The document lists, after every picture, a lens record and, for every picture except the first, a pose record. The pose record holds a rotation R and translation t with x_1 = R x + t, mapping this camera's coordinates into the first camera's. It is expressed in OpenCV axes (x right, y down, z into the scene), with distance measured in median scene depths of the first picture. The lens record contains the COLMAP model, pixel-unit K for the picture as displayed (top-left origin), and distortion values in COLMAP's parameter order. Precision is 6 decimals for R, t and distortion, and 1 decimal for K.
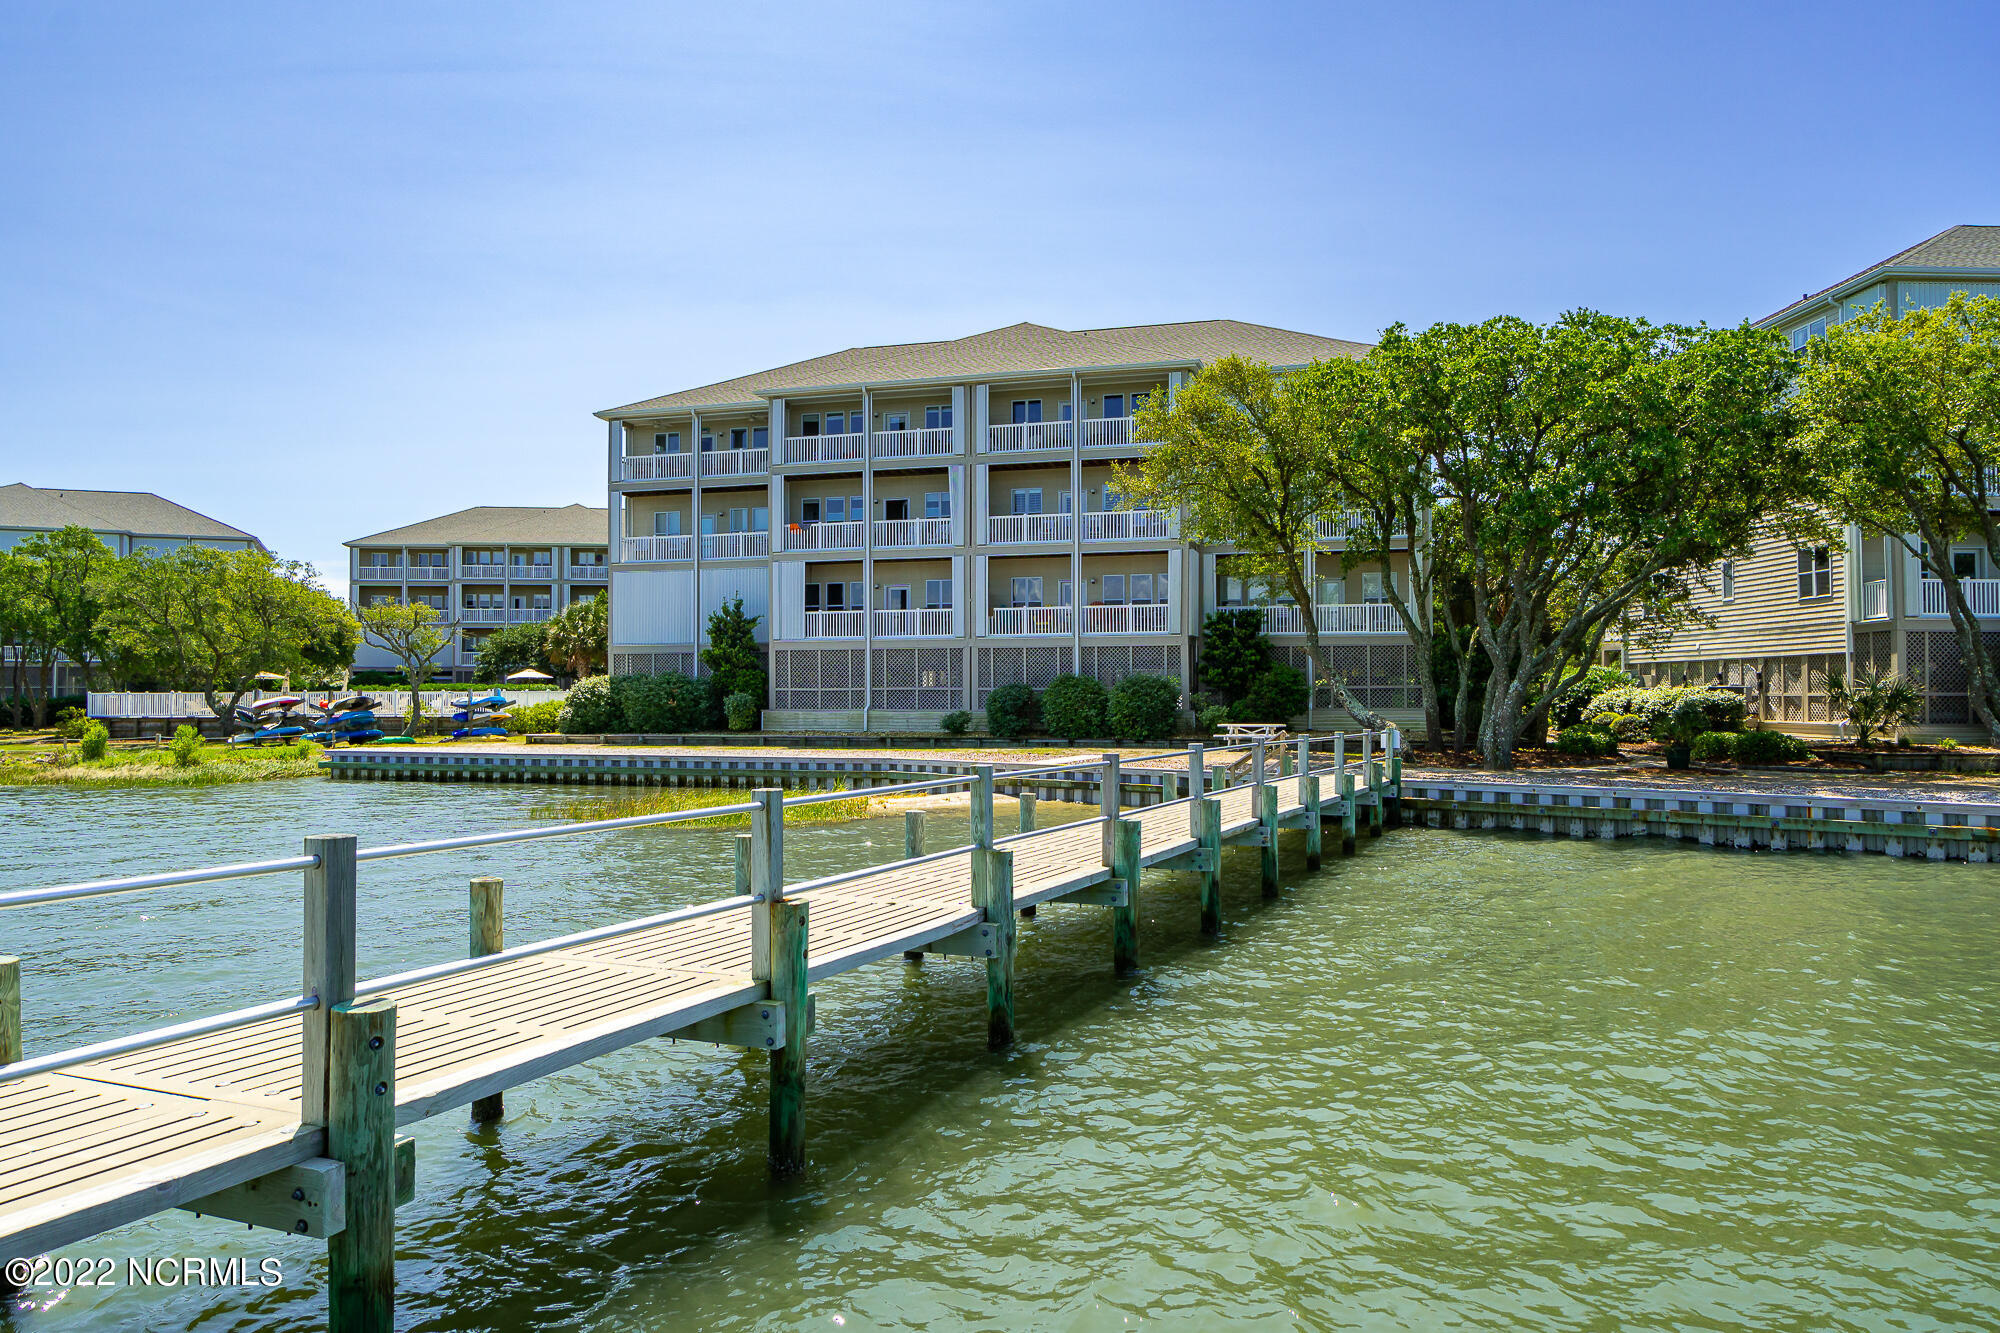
lens RADIAL K [[1403.1, 0, 993.9], [0, 1403.1, 677.0], [0, 0, 1]] dist [0.000543, -0.003922]
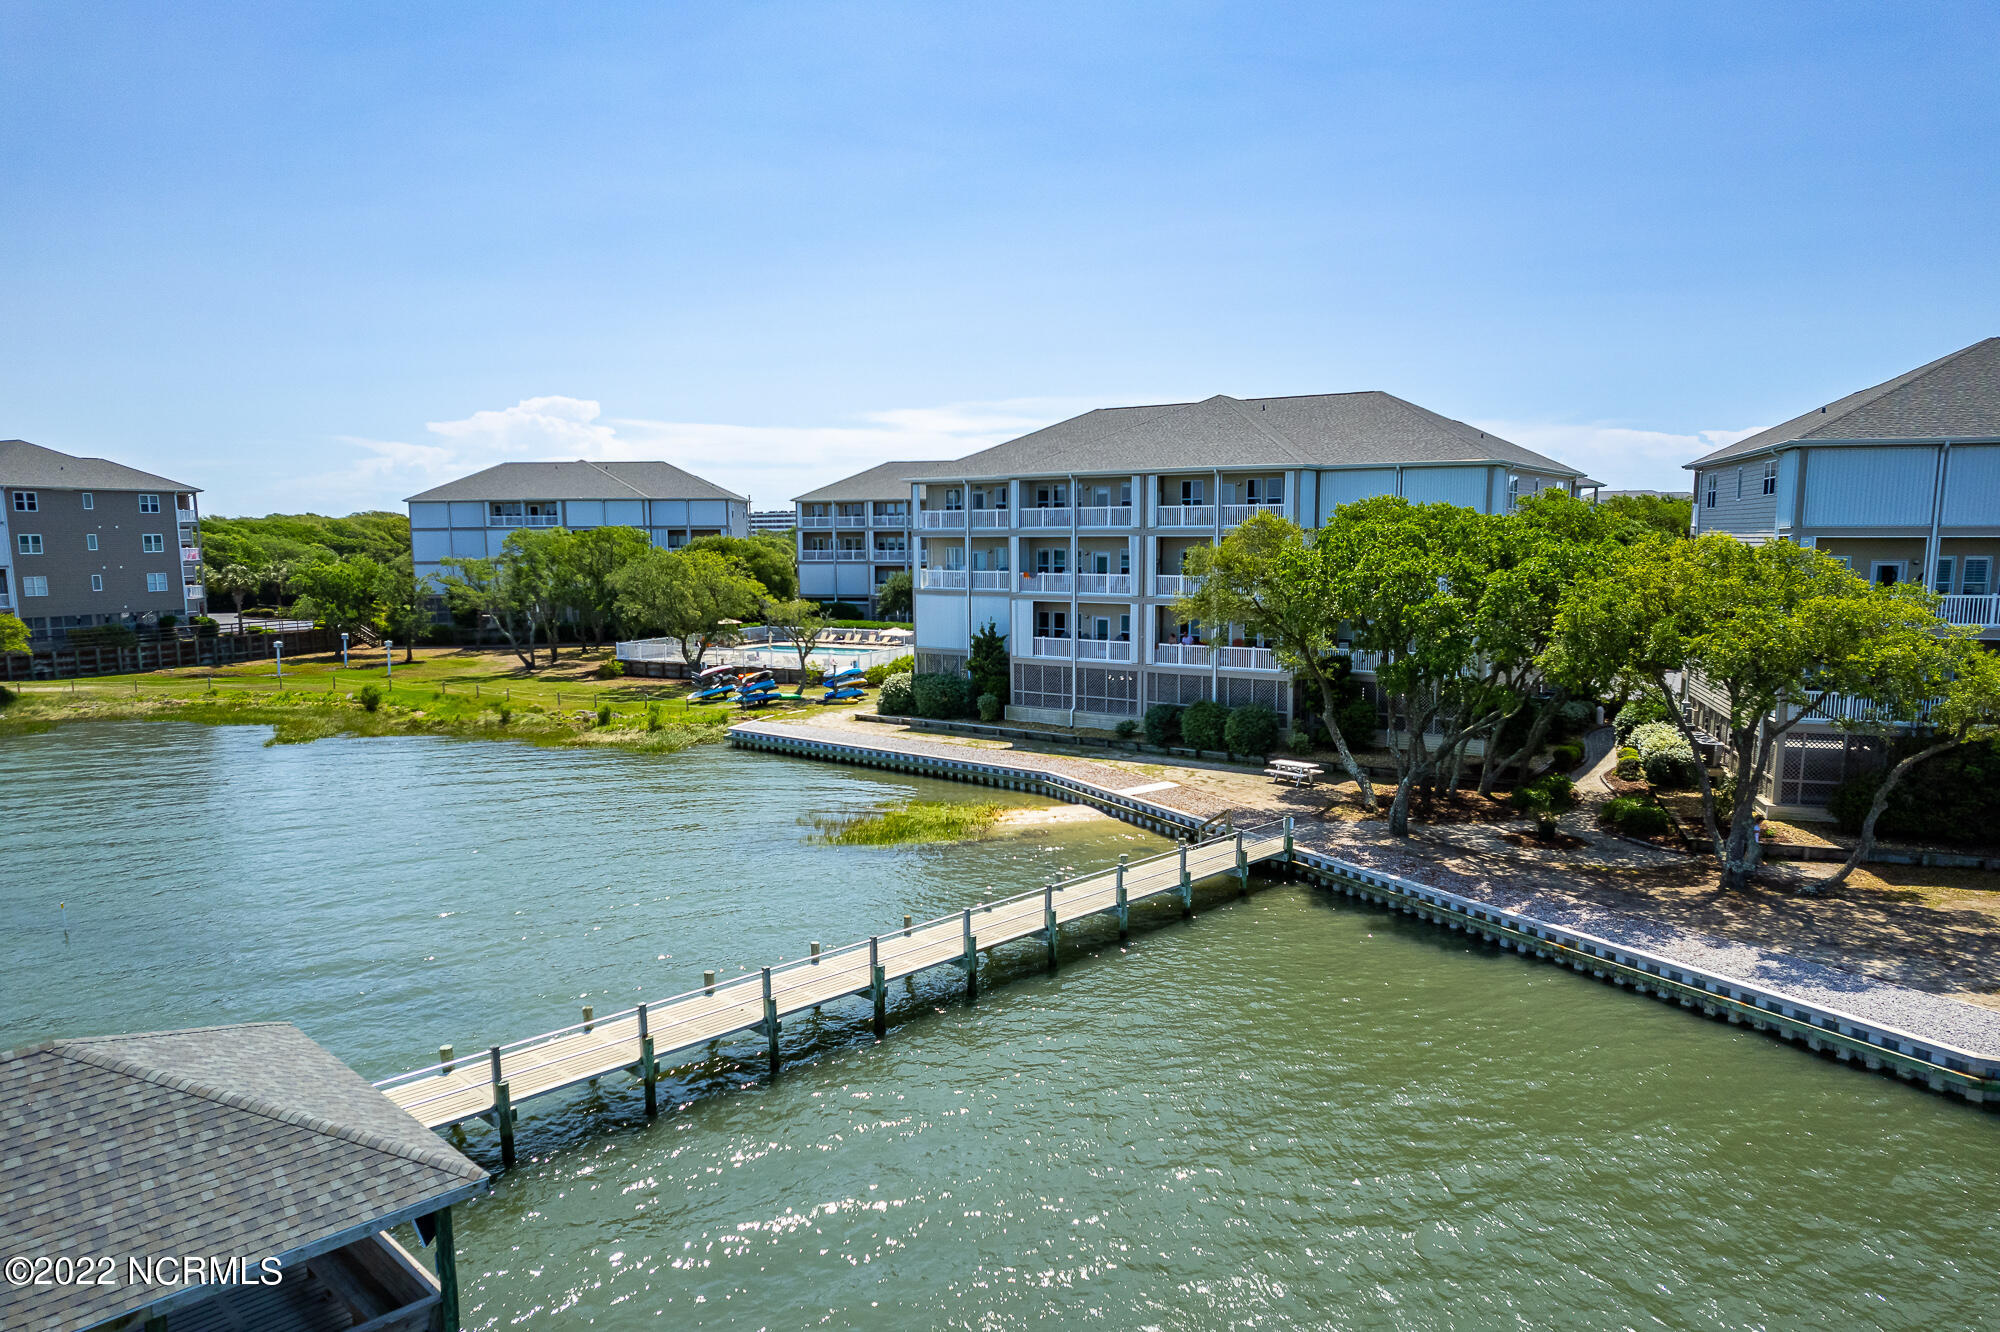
lens RADIAL K [[1326.7, 0, 1001.7], [0, 1326.7, 765.3], [0, 0, 1]] dist [-0.064299, 0.057688]
pose [[0.945370, 0.054105, -0.321479, 0.265095], [0.009116, 0.981358, 0.191970, -0.174316], [0.325873, -0.184413, 0.927253, -0.249839]]
